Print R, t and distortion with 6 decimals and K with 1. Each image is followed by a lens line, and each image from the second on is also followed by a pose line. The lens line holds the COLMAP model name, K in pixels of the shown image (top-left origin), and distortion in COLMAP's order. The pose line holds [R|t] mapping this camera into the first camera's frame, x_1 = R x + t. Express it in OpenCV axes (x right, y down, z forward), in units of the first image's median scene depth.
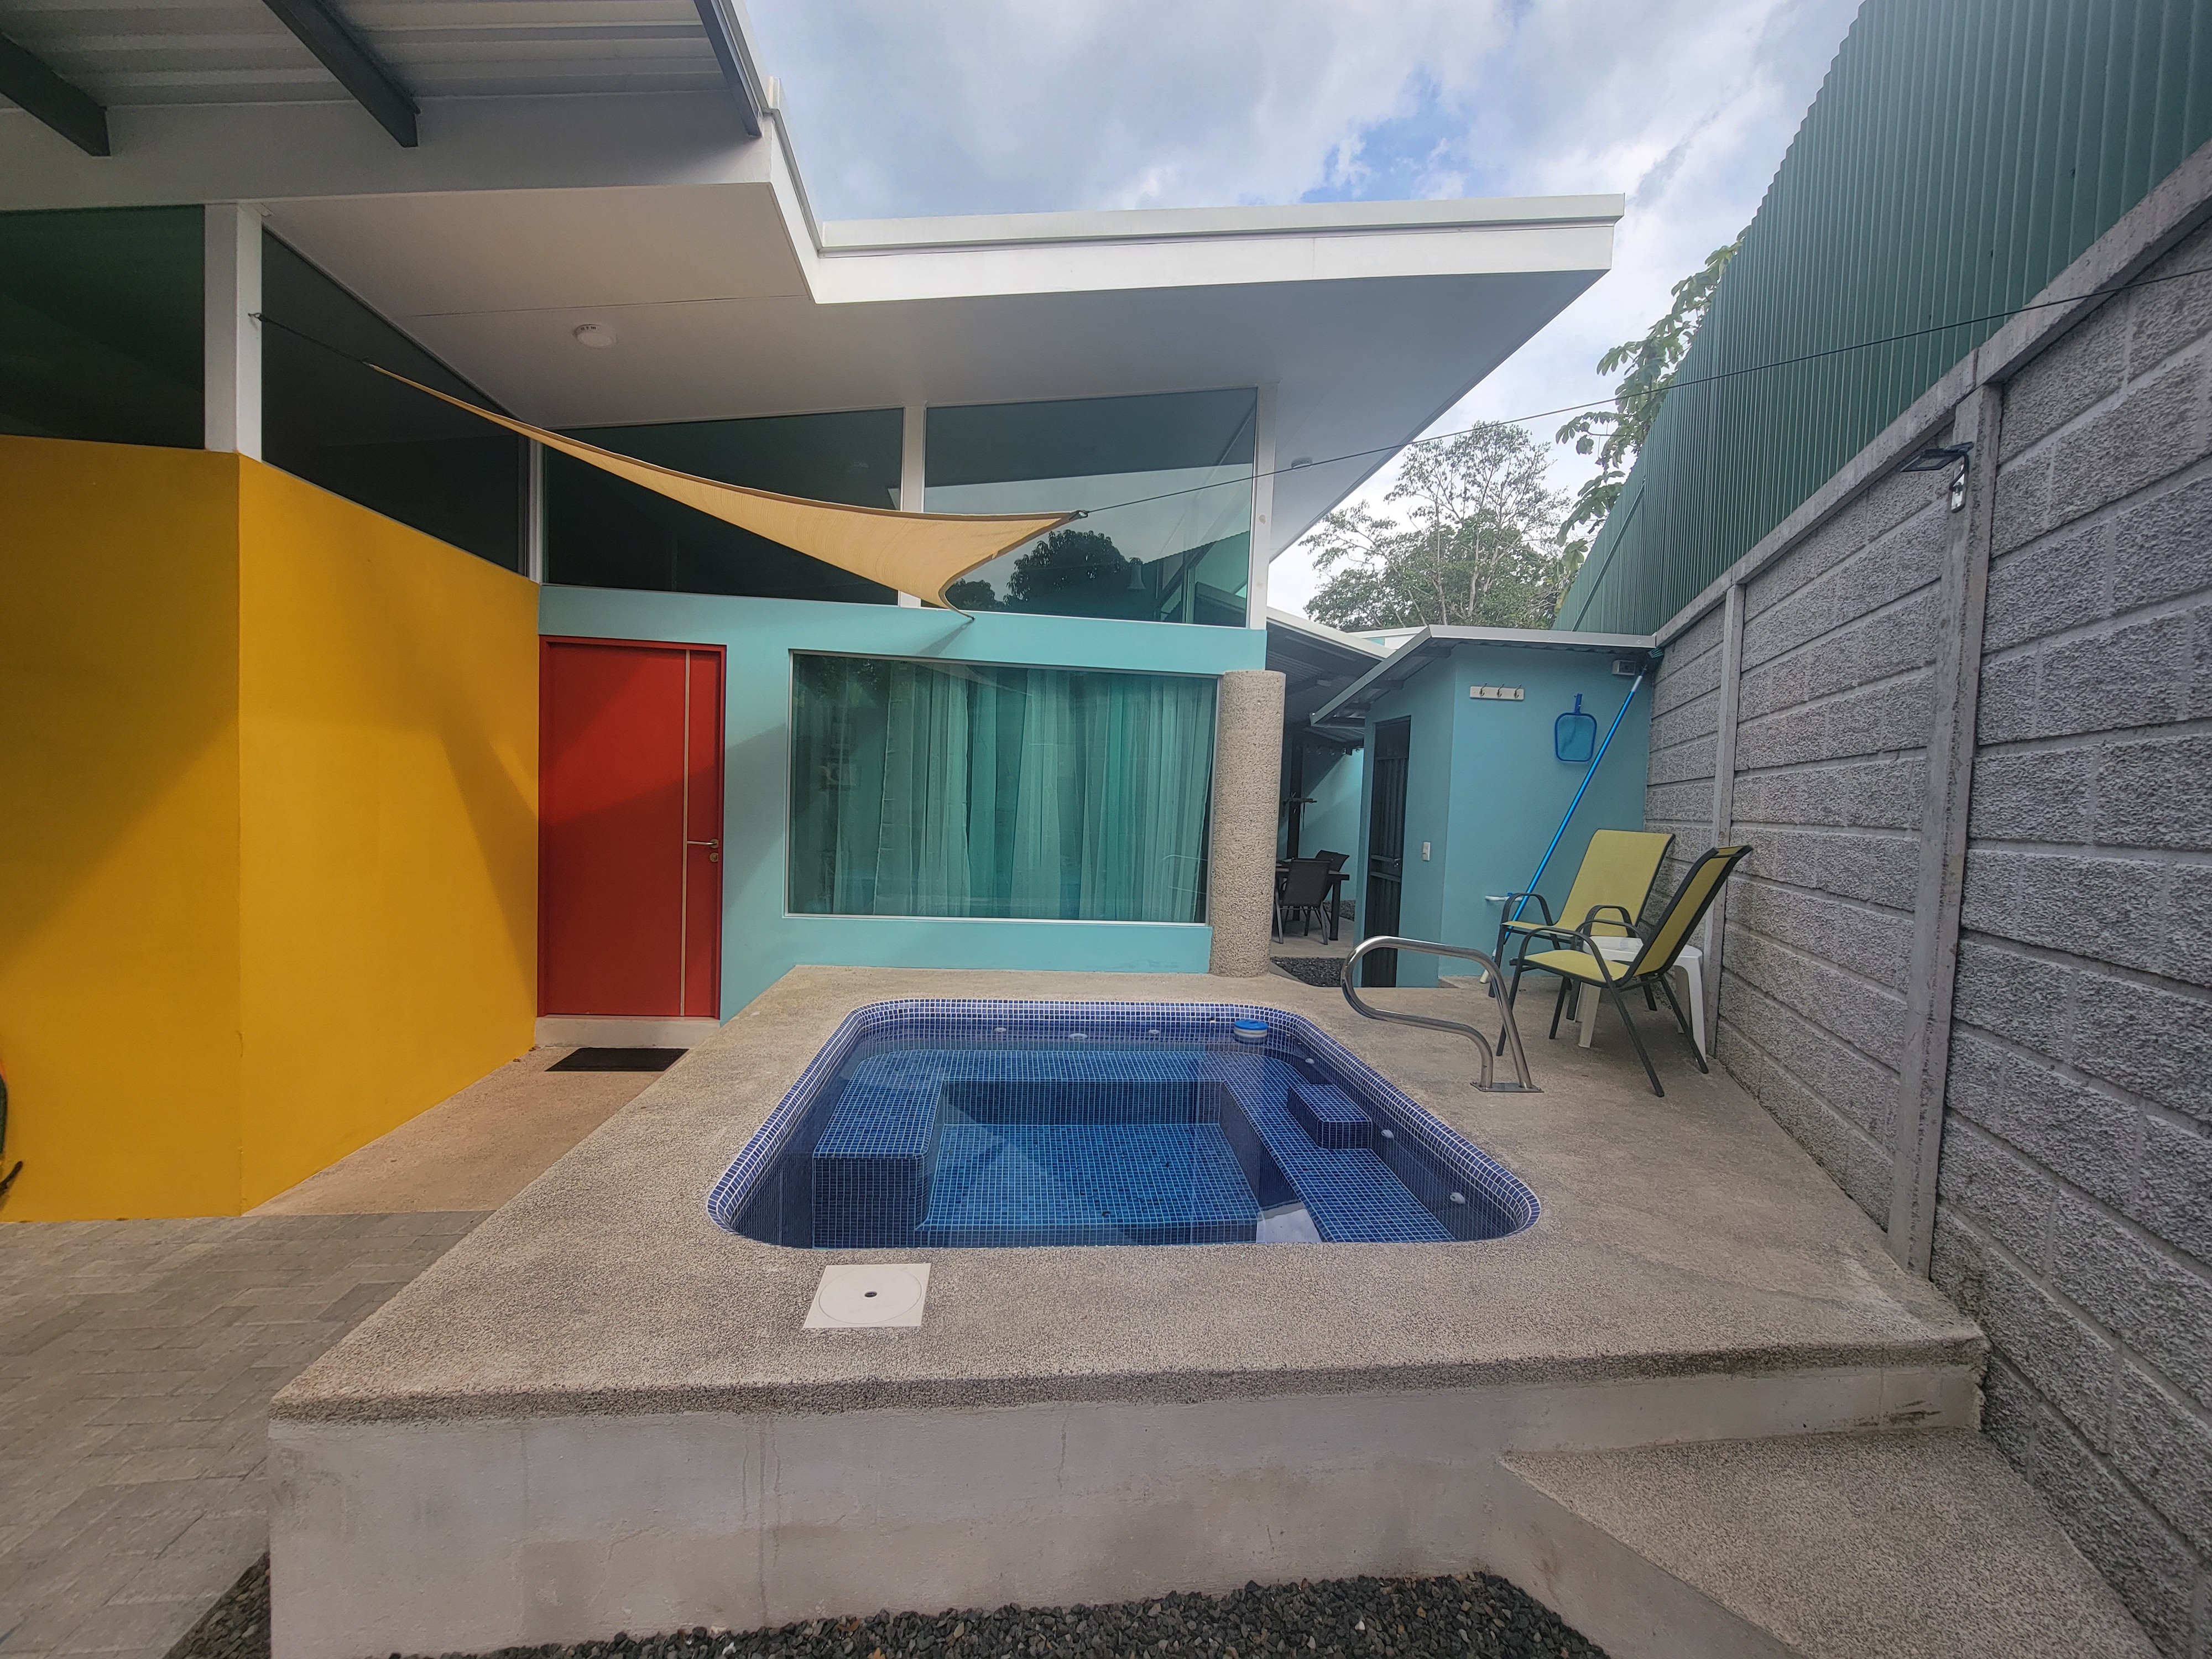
lens RADIAL K [[904.5, 0, 1109.2], [0, 904.5, 839.1], [0, 0, 1]] dist [-0.000585, 0.000548]
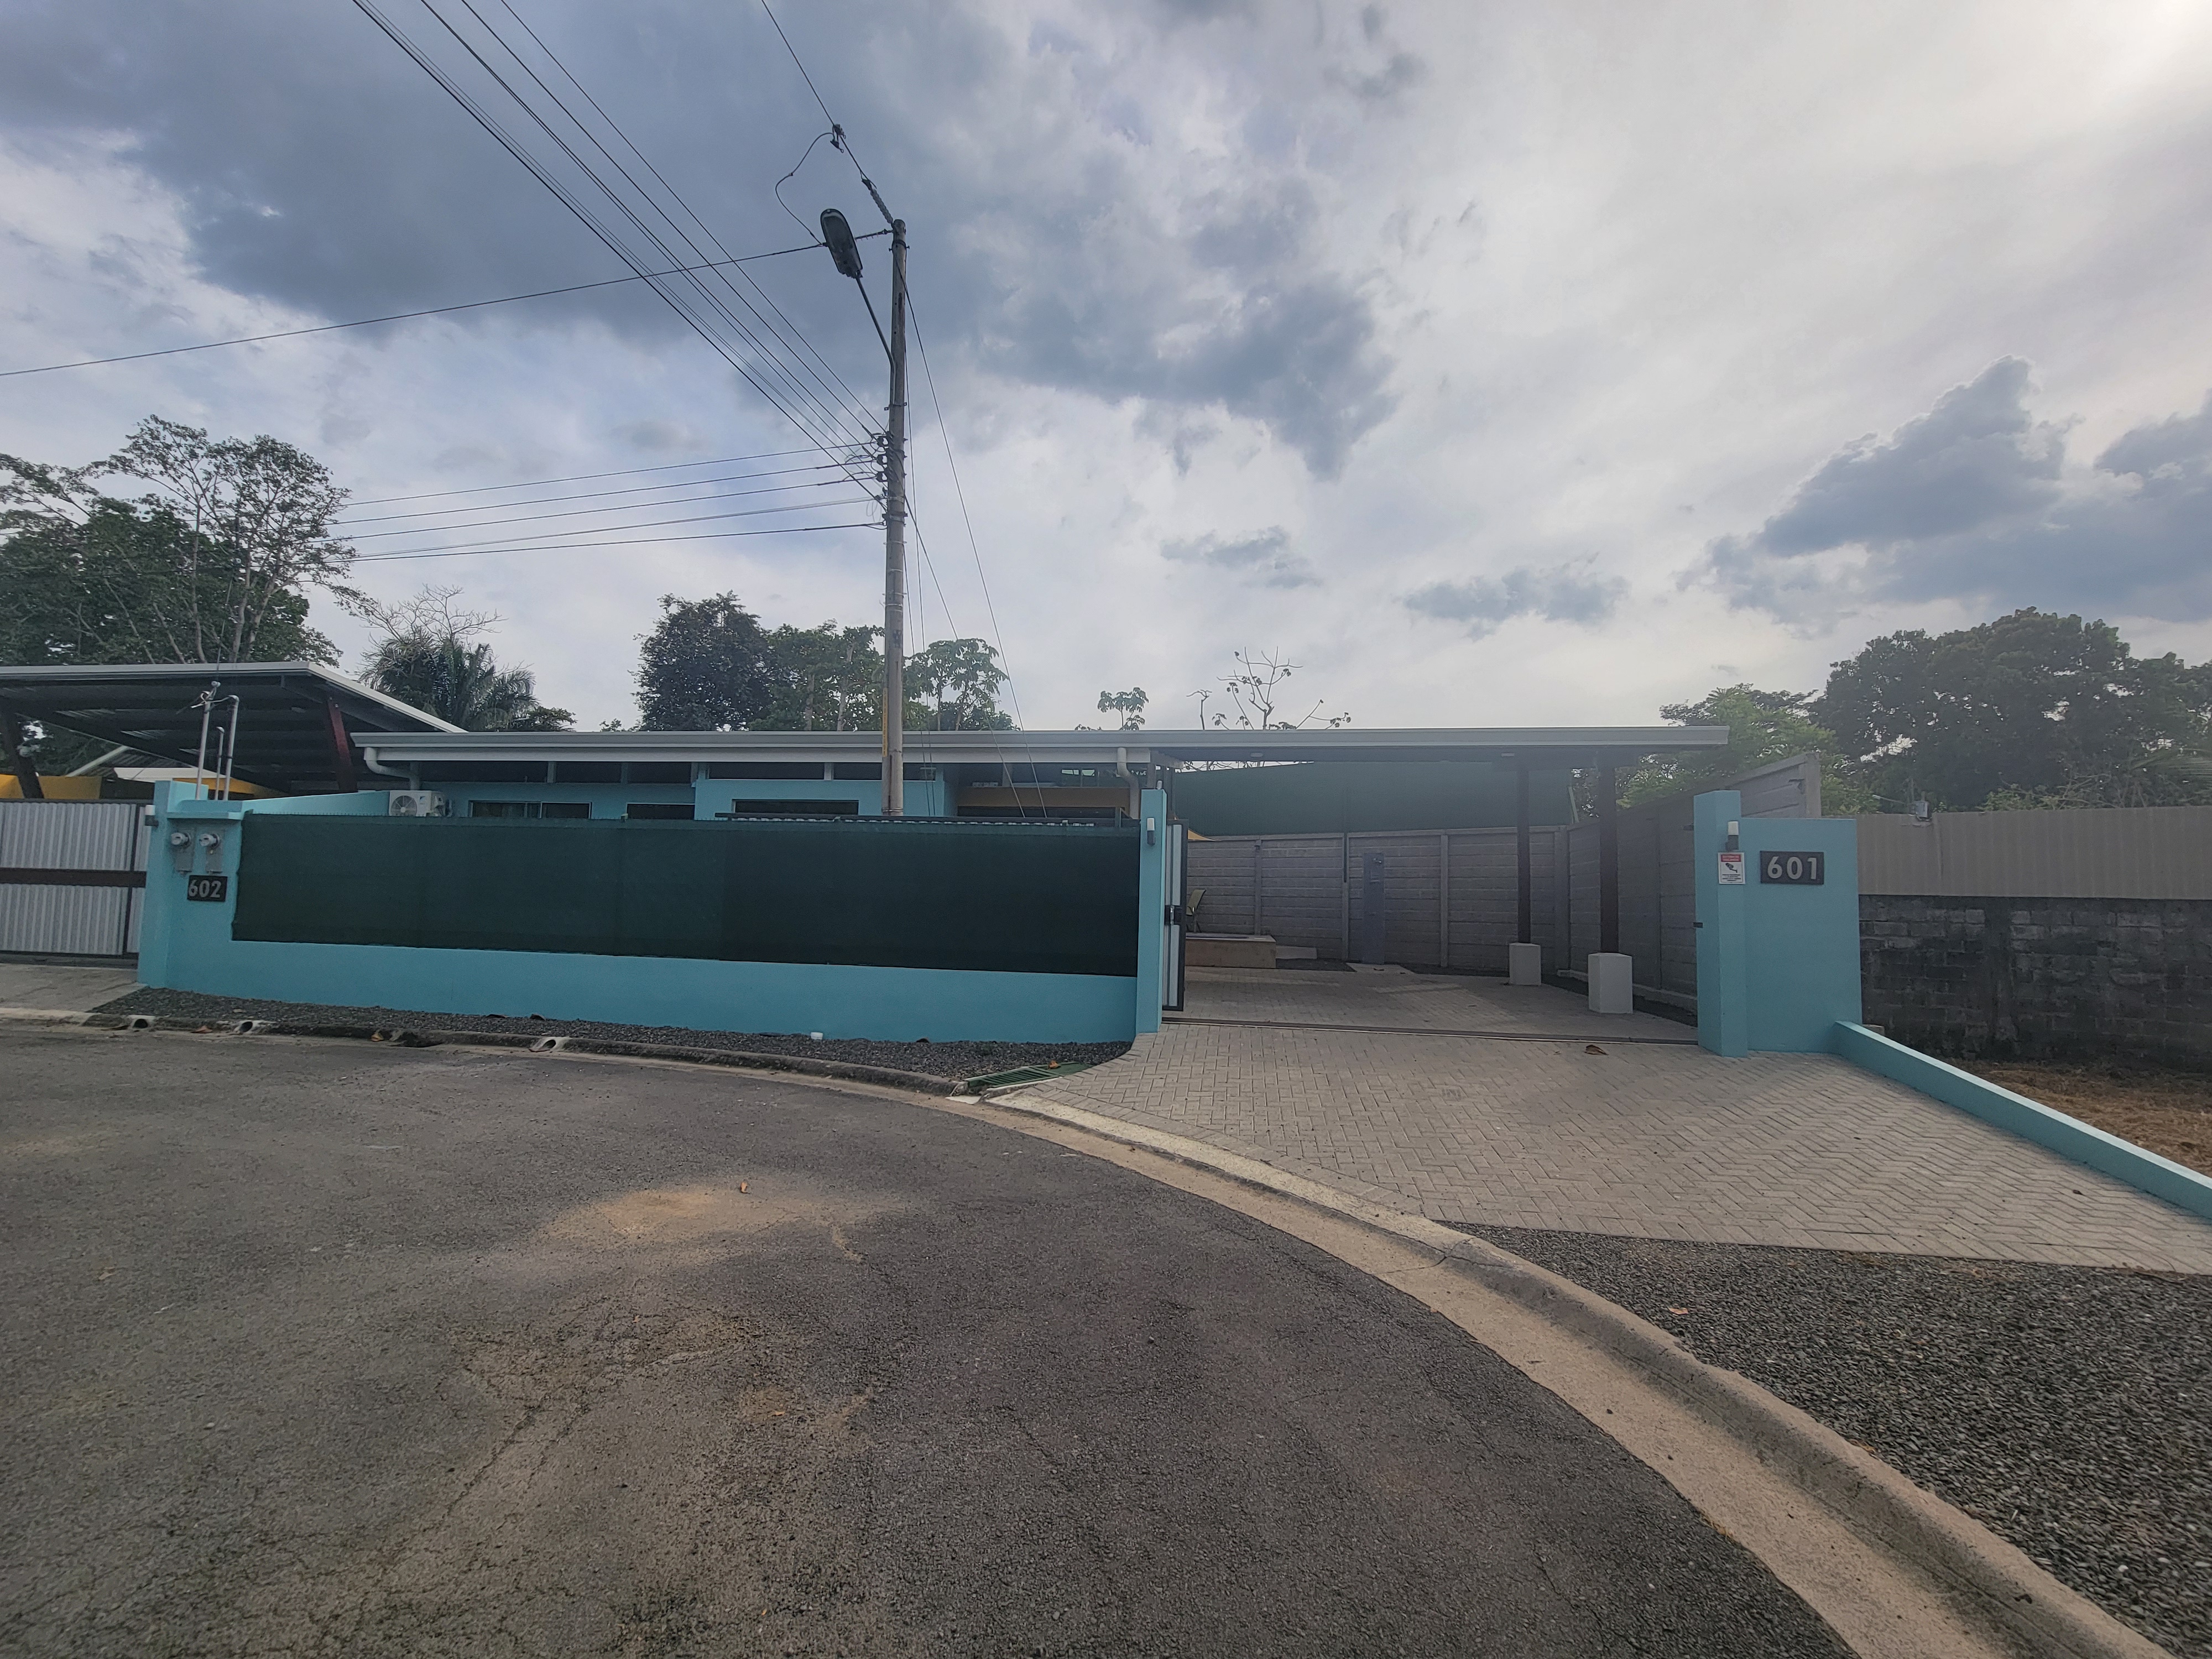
lens RADIAL K [[904.5, 0, 1109.2], [0, 904.5, 839.1], [0, 0, 1]] dist [-0.000585, 0.000548]
pose [[0.251753, 0.040474, 0.966945, -3.516192], [0.029949, 0.998321, -0.049584, -0.032346], [-0.967328, 0.041442, 0.250118, 0.063271]]
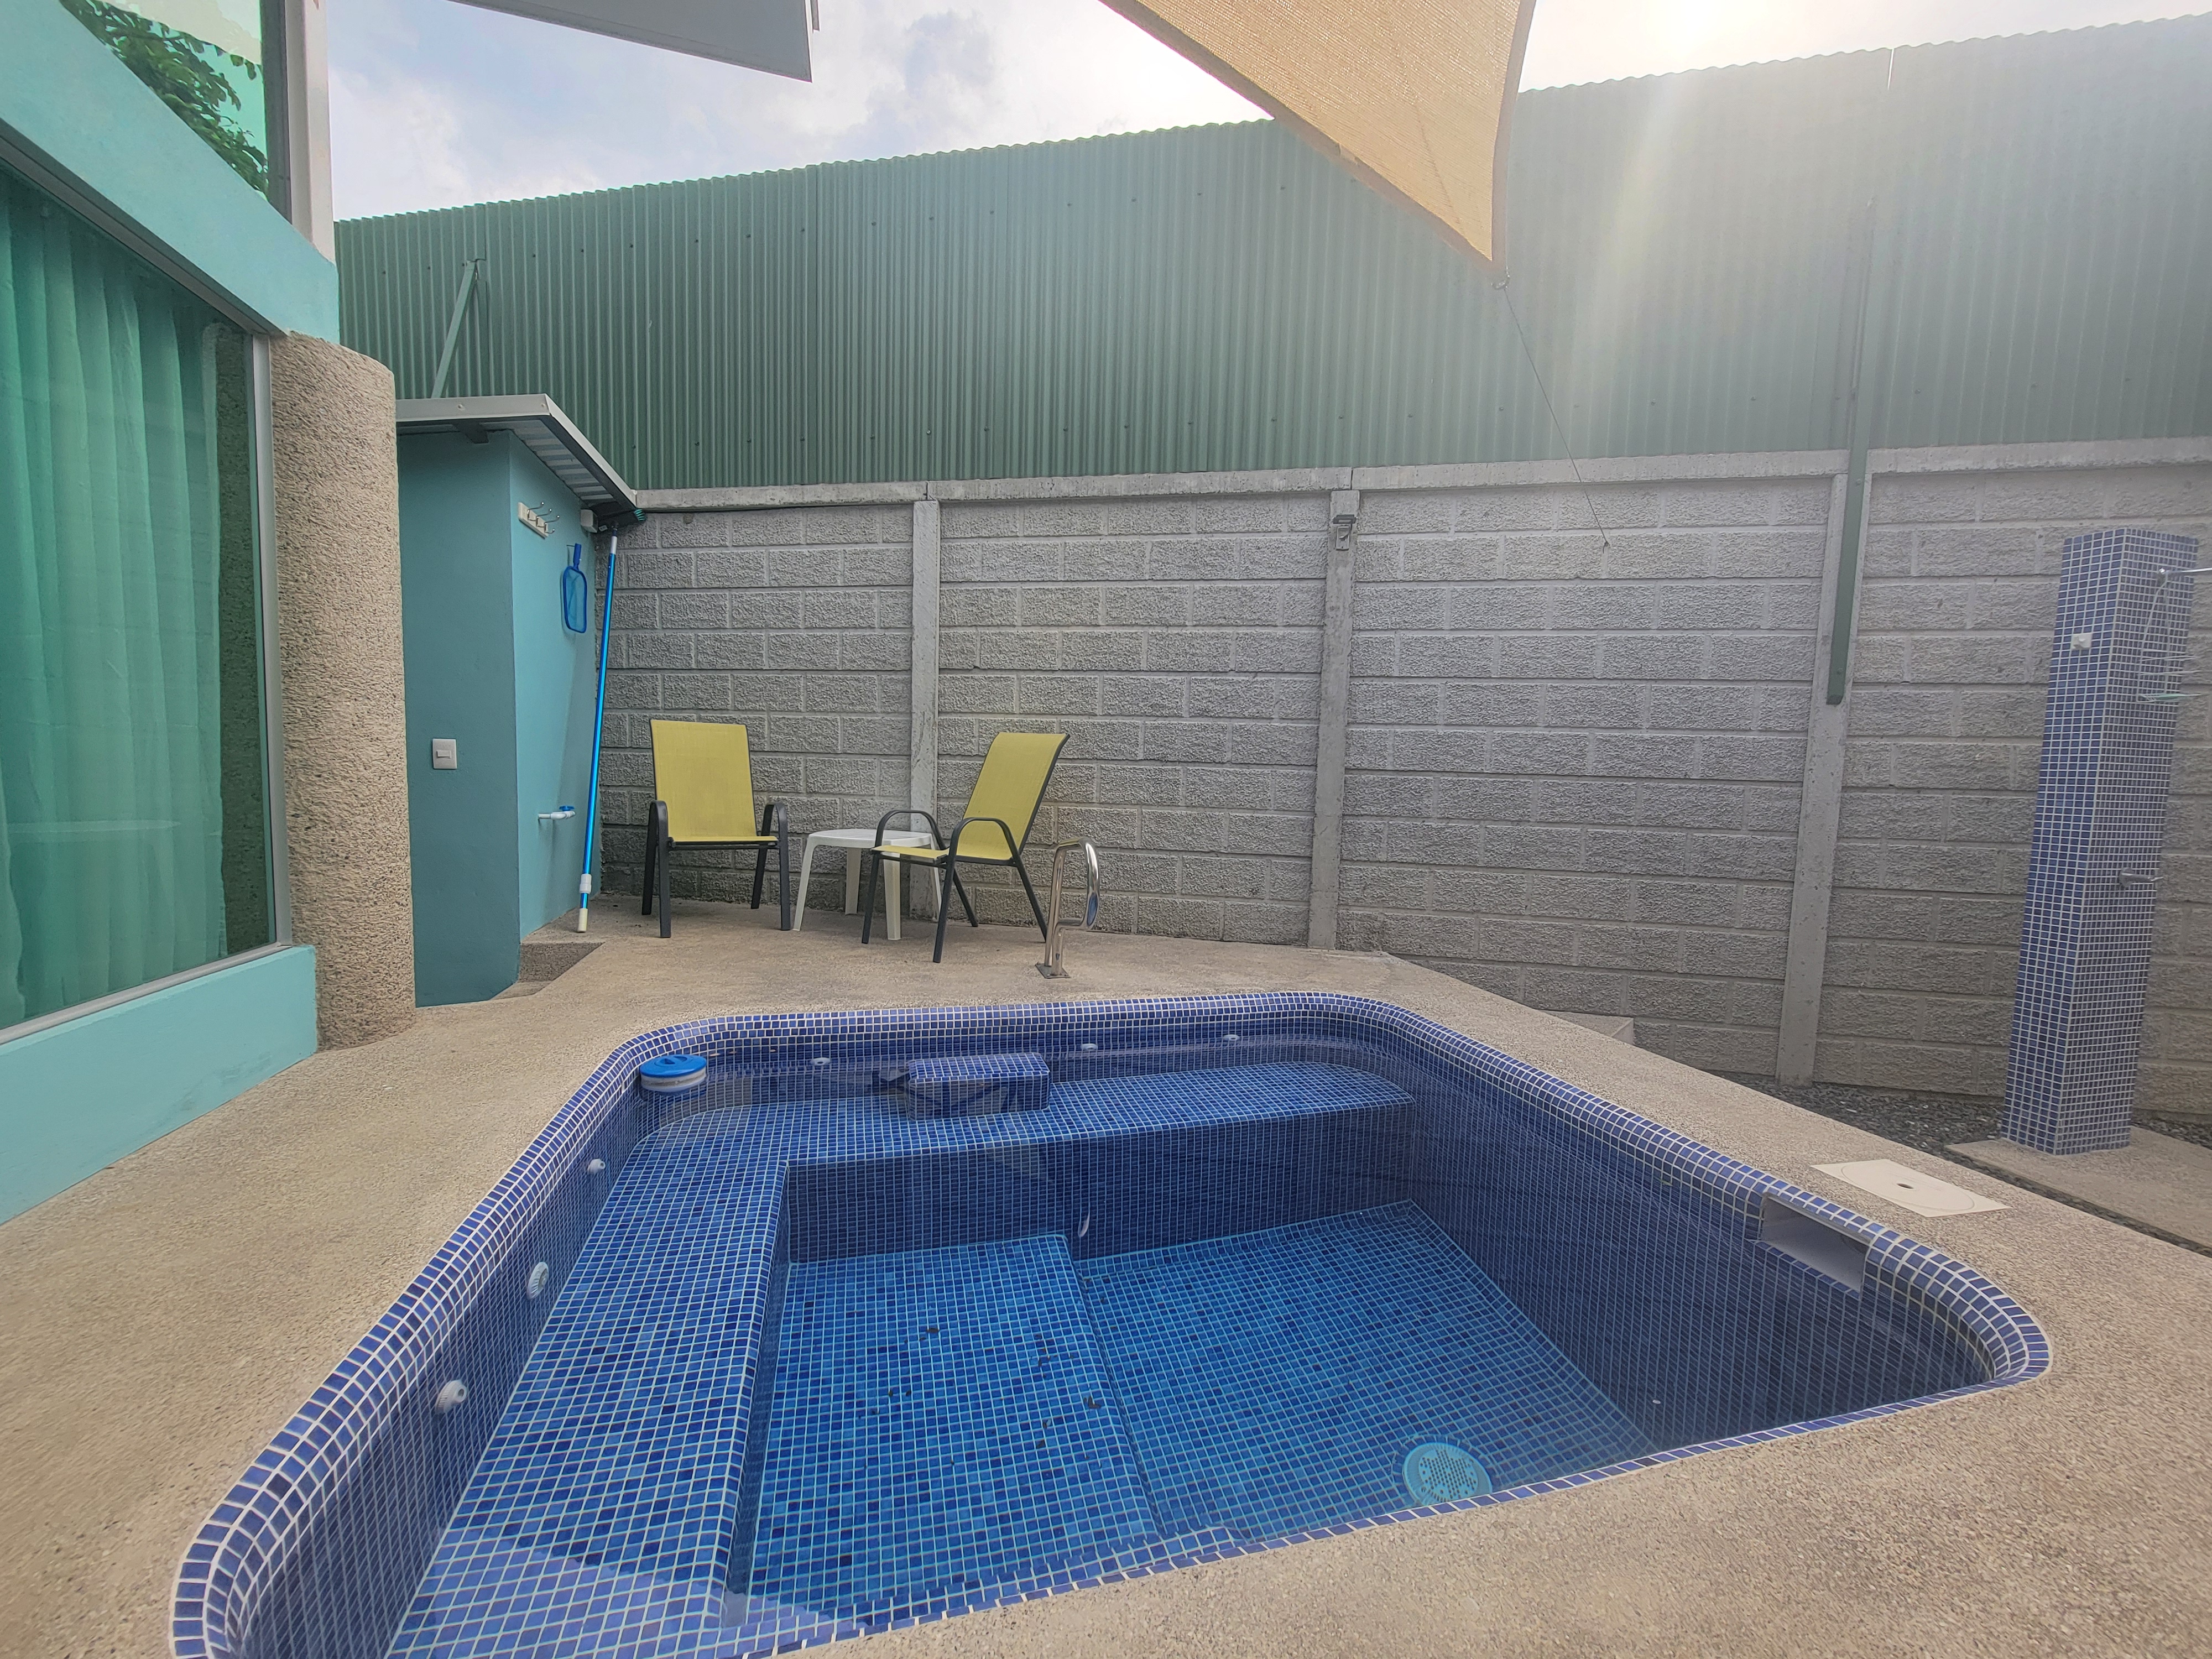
lens RADIAL K [[912.8, 0, 1106.0], [0, 912.8, 829.5], [0, 0, 1]] dist [-0.002052, 0.000509]
pose [[-0.163660, -0.112828, 0.980043, -0.389246], [0.010721, 0.993176, 0.116131, -0.002670], [-0.986459, 0.029513, -0.161333, 0.755311]]
